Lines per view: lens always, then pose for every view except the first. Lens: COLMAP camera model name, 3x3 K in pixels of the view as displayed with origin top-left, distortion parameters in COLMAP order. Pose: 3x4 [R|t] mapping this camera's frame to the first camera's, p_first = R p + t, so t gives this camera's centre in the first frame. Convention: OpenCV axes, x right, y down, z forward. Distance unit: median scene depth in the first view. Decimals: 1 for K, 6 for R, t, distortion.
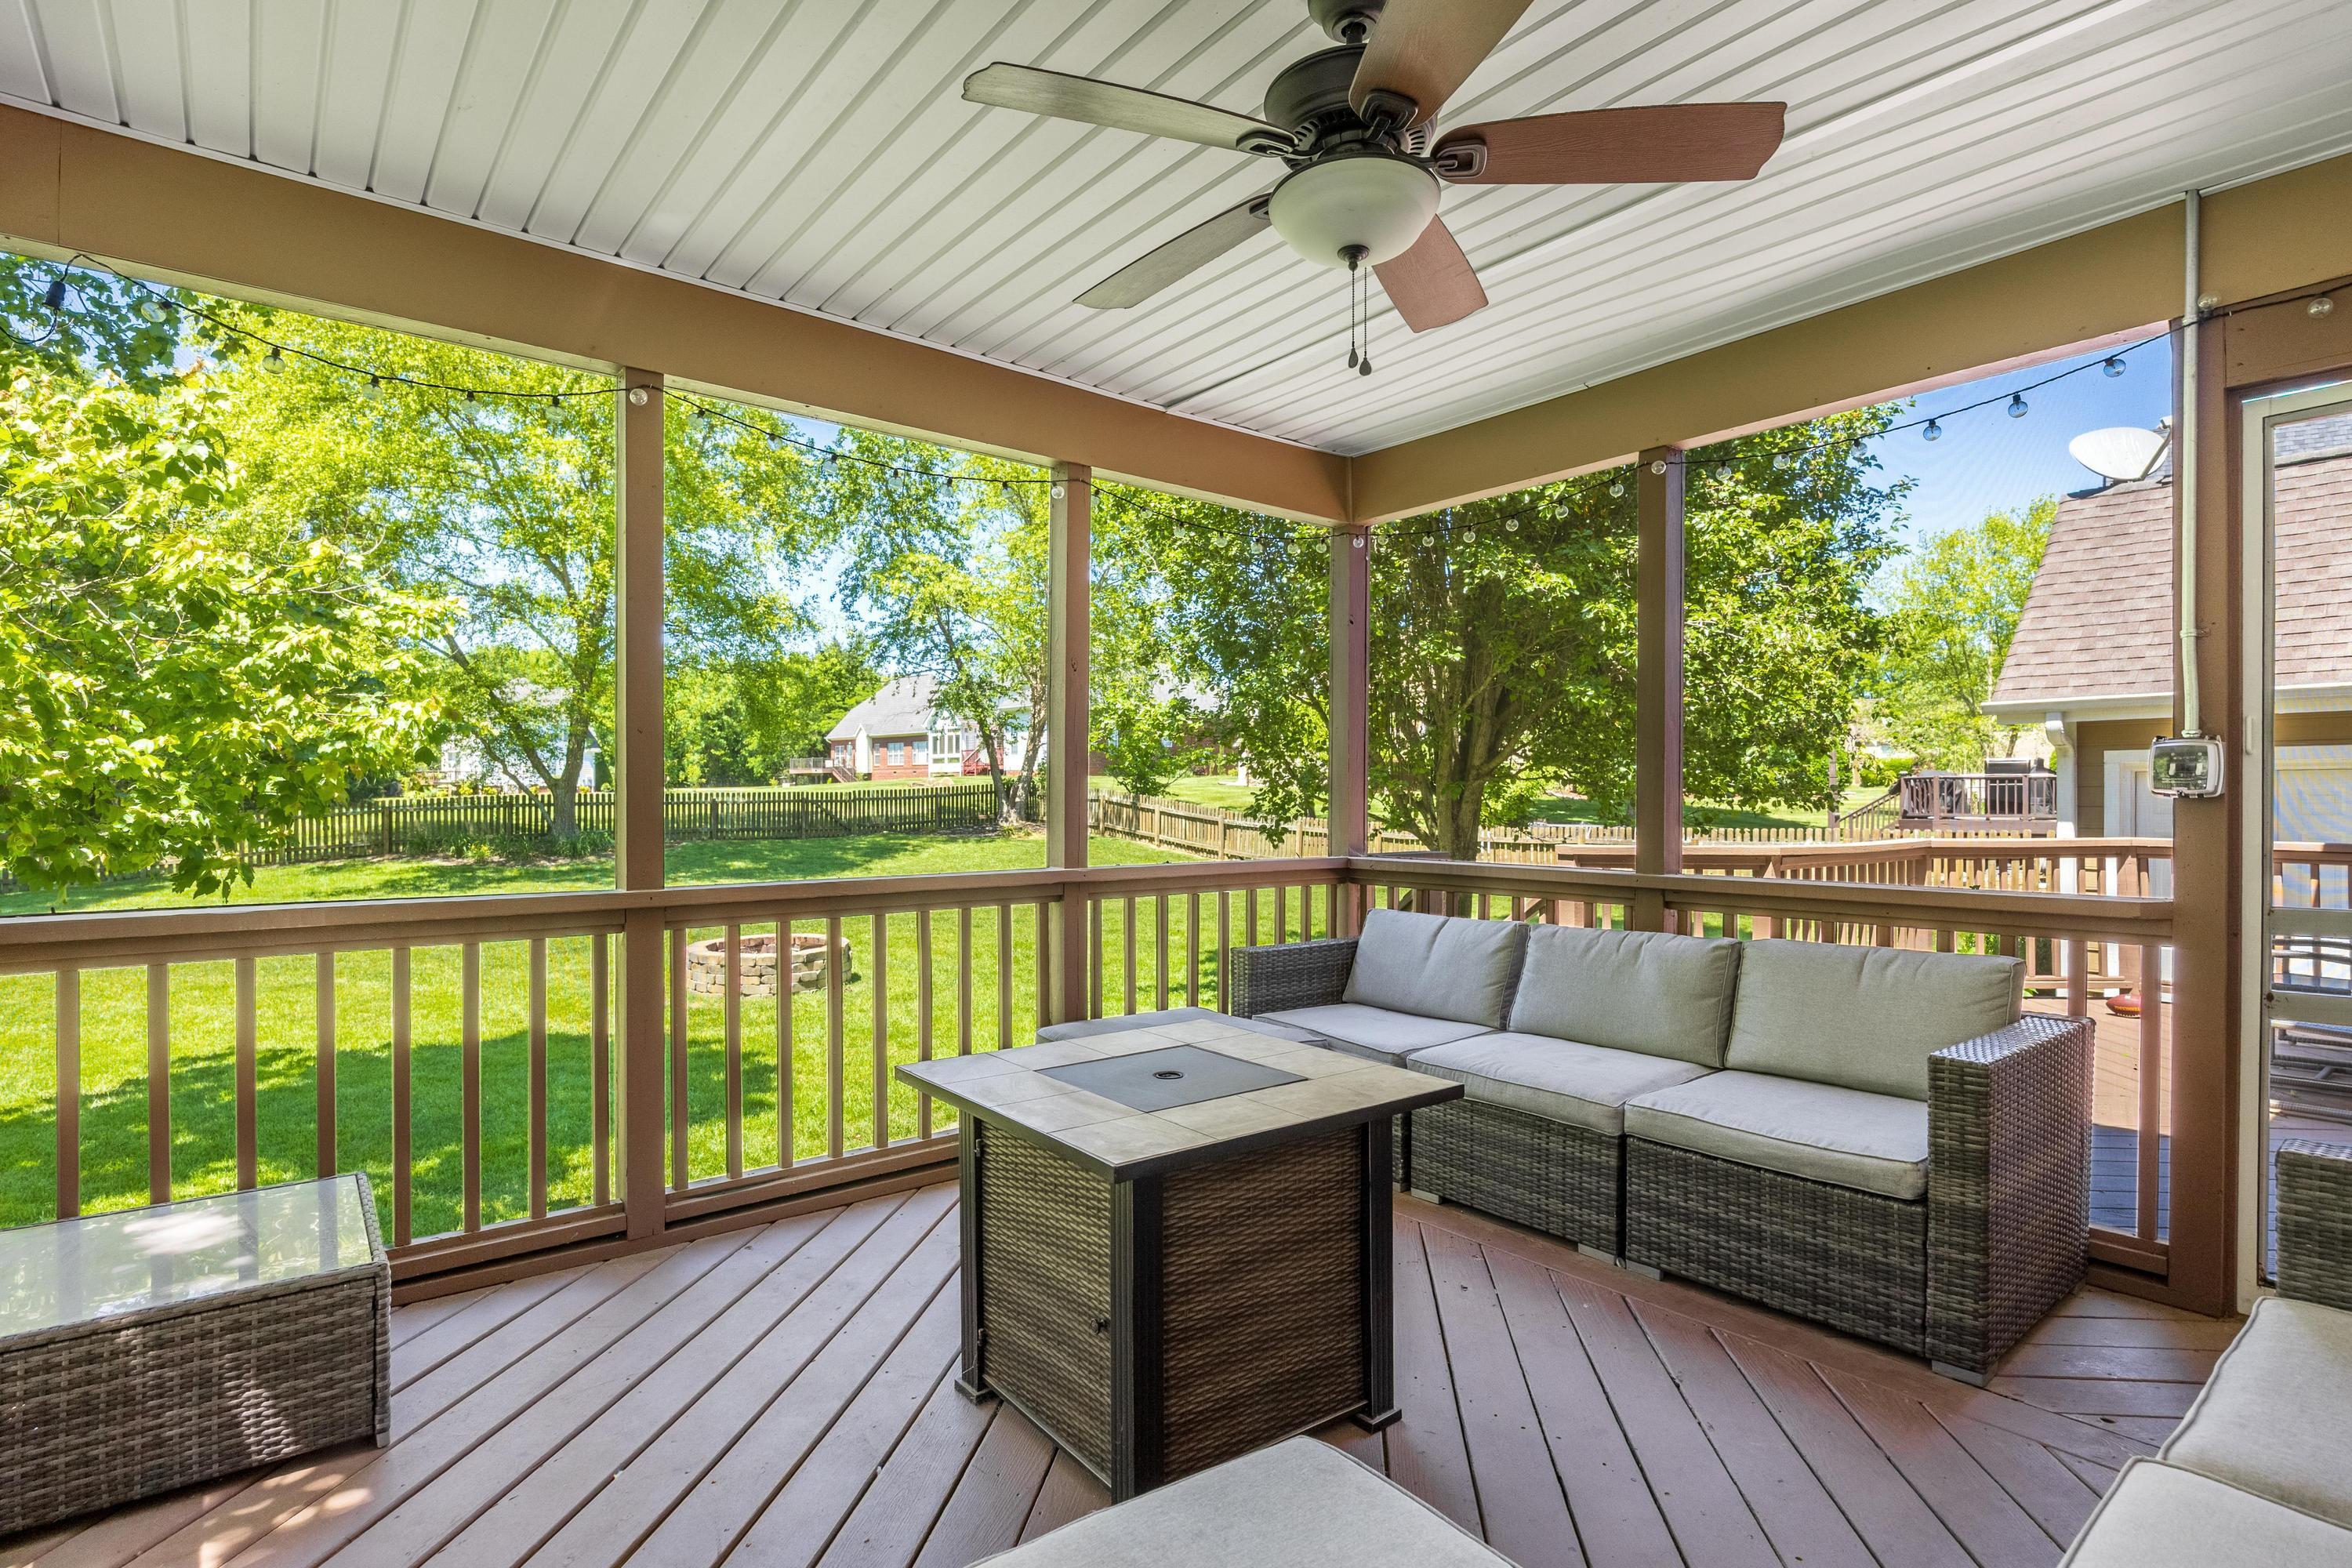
lens RADIAL K [[1169.1, 0, 1166.6], [0, 1169.1, 820.0], [0, 0, 1]] dist [-0.009249, -0.000599]
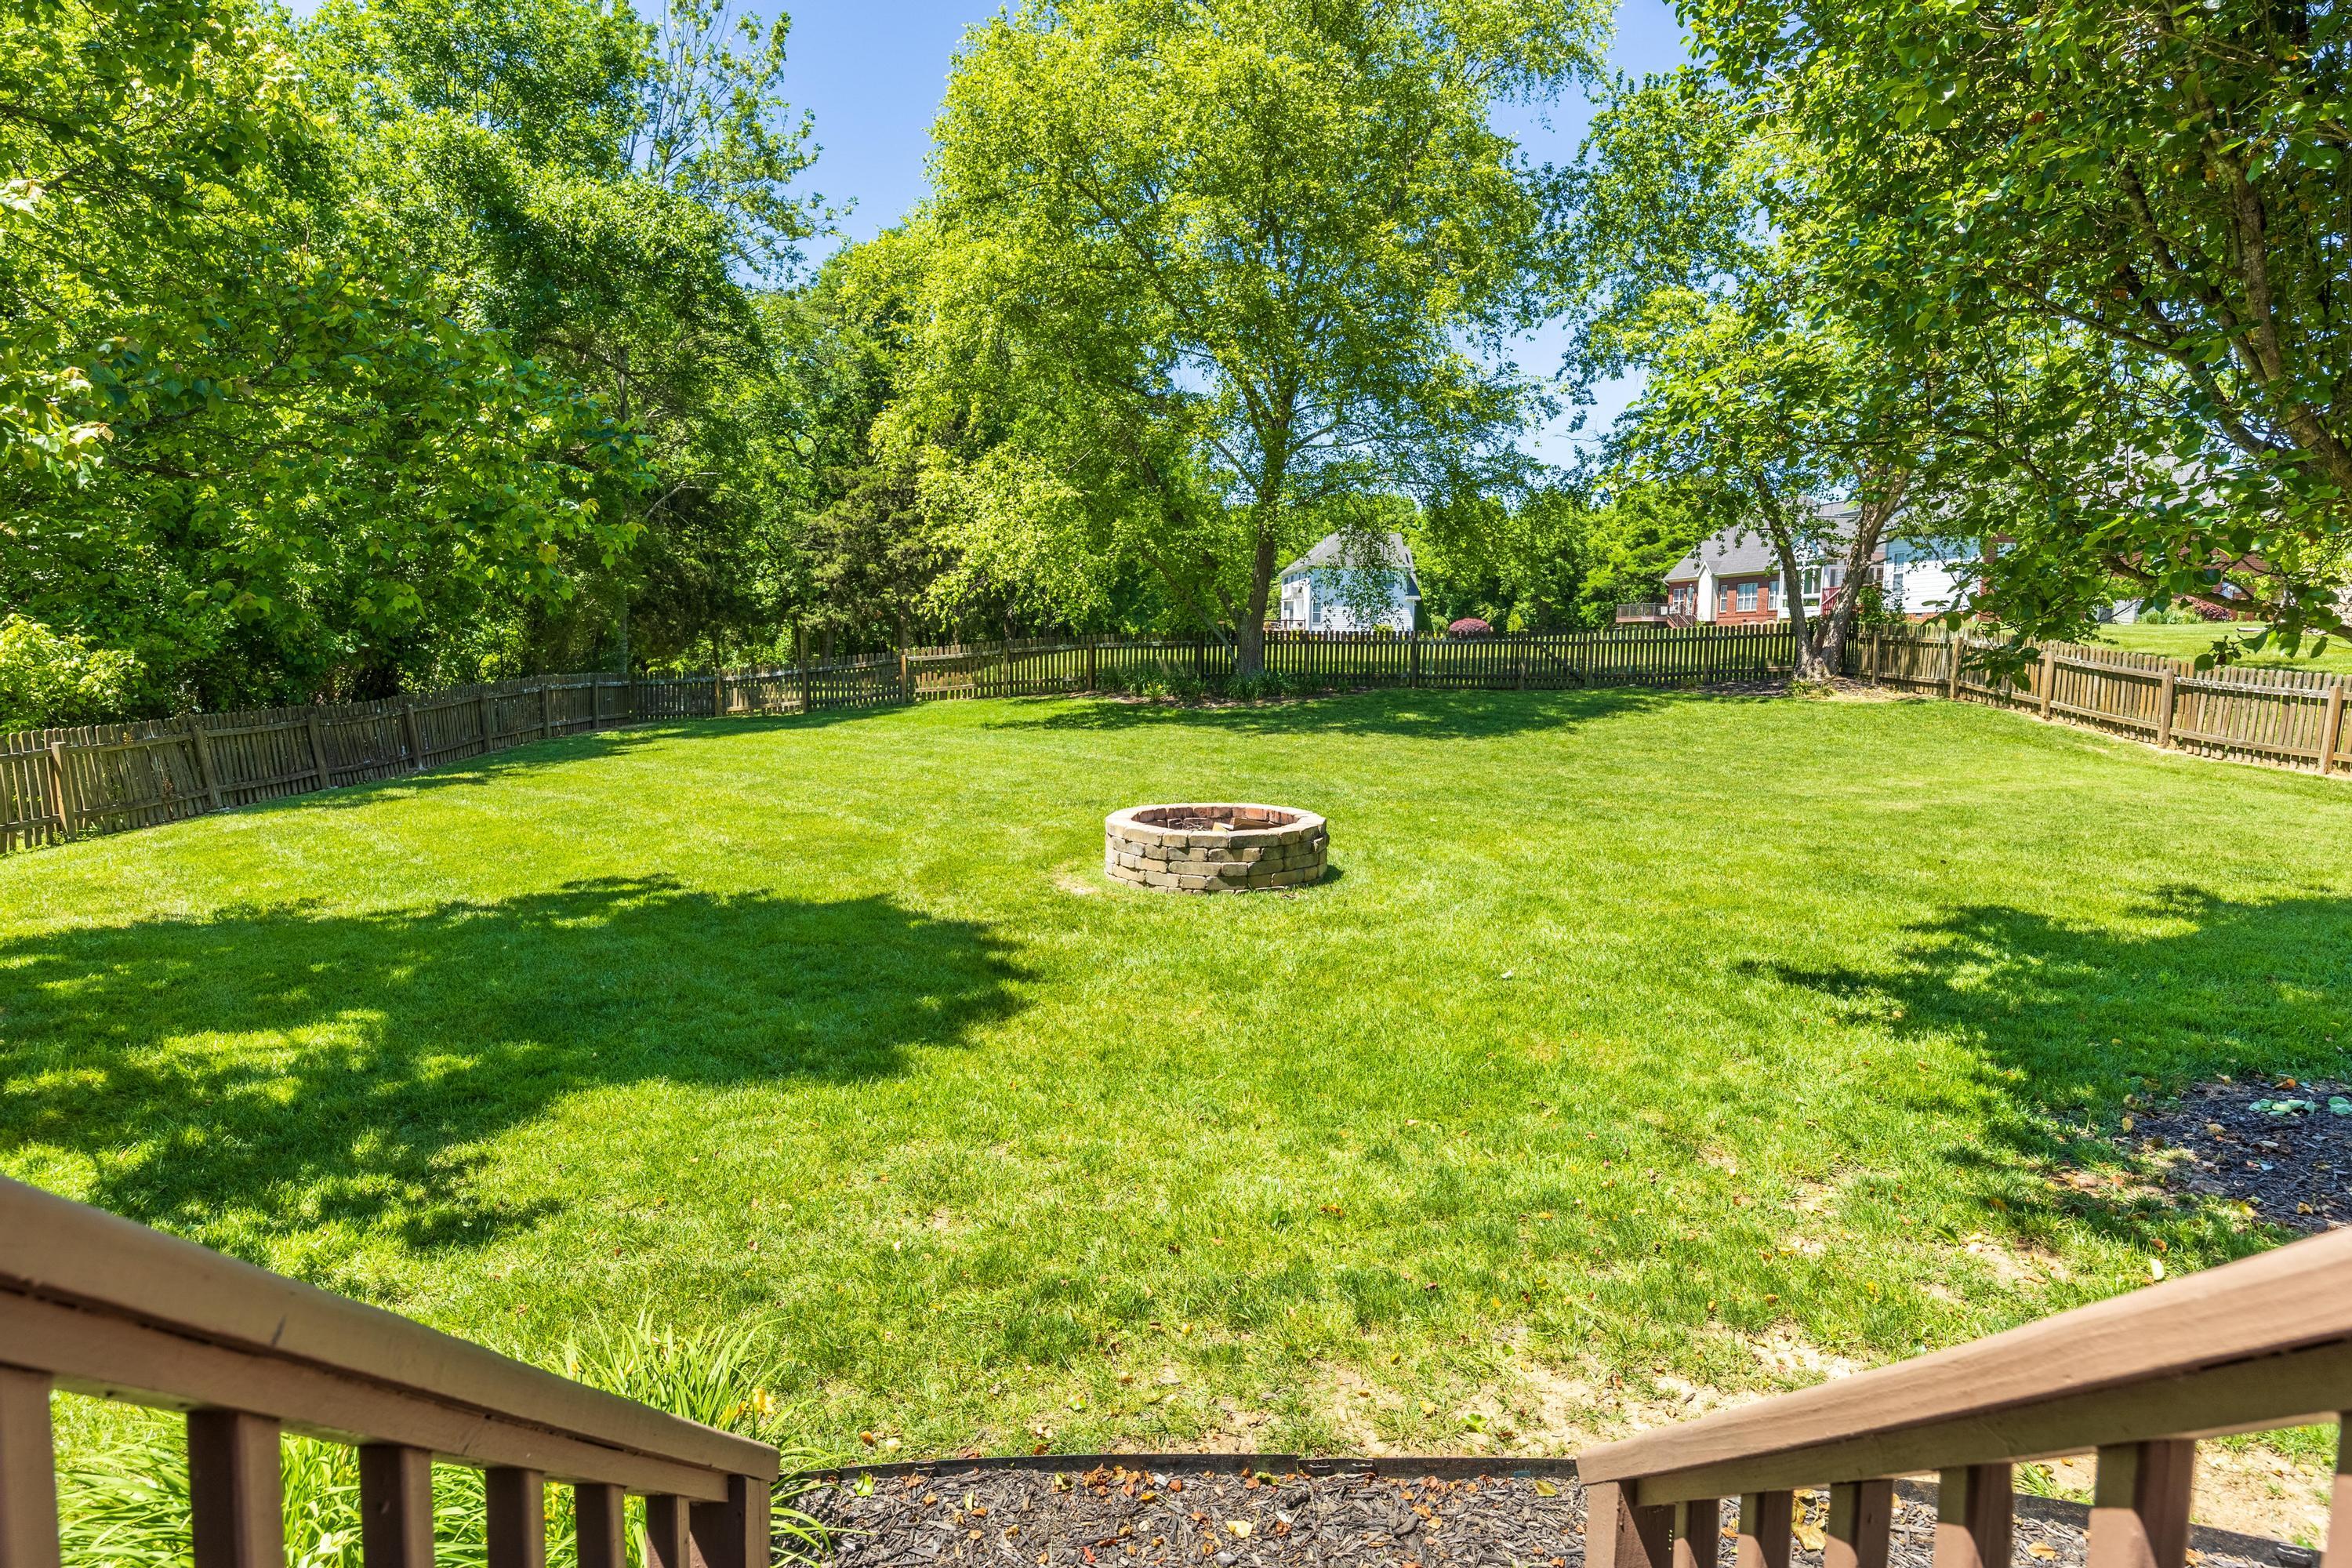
lens RADIAL K [[1282.8, 0, 1179.3], [0, 1282.8, 781.9], [0, 0, 1]] dist [-0.003641, -0.001894]
pose [[0.777921, 0.075827, -0.623770, 0.169244], [-0.026901, 0.995801, 0.087503, 0.023954], [0.627786, -0.051290, 0.776694, 0.516694]]
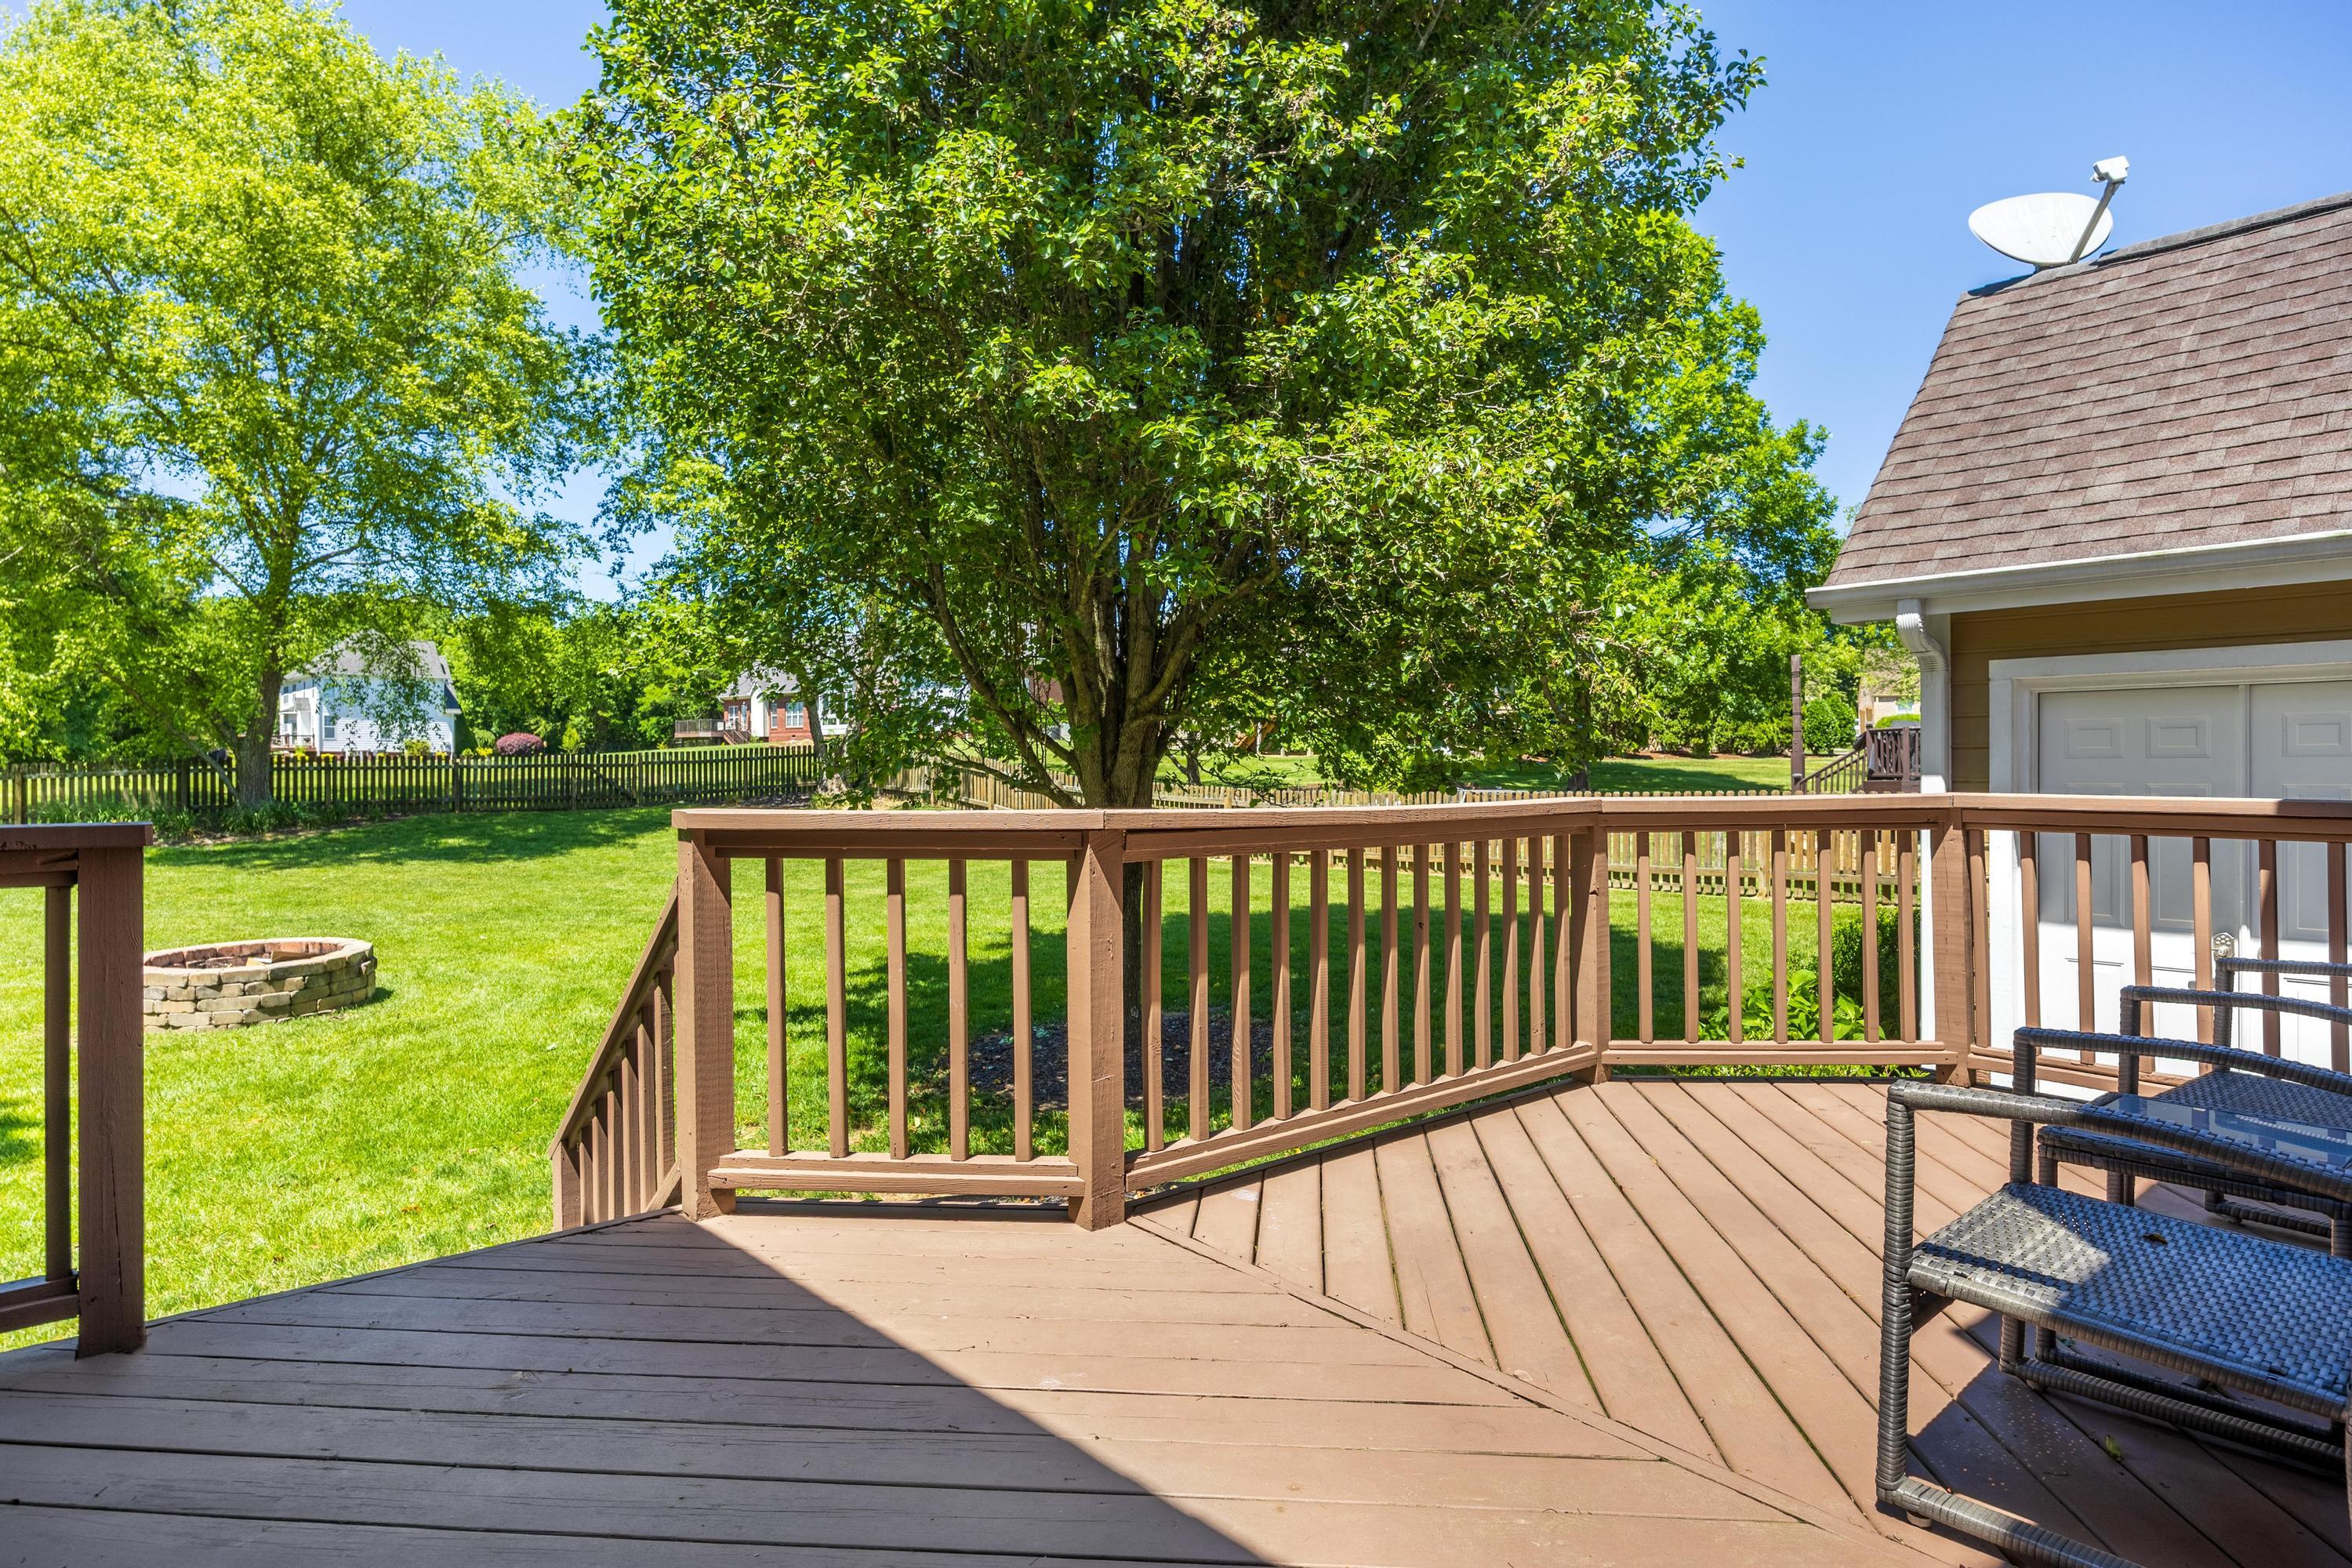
lens RADIAL K [[1282.8, 0, 1171.0], [0, 1282.8, 772.1], [0, 0, 1]] dist [-0.003641, -0.001894]
pose [[0.999942, -0.002810, 0.010392, 0.304579], [0.002957, 0.999896, -0.014130, 0.008667], [-0.010351, 0.014160, 0.999846, 0.265097]]
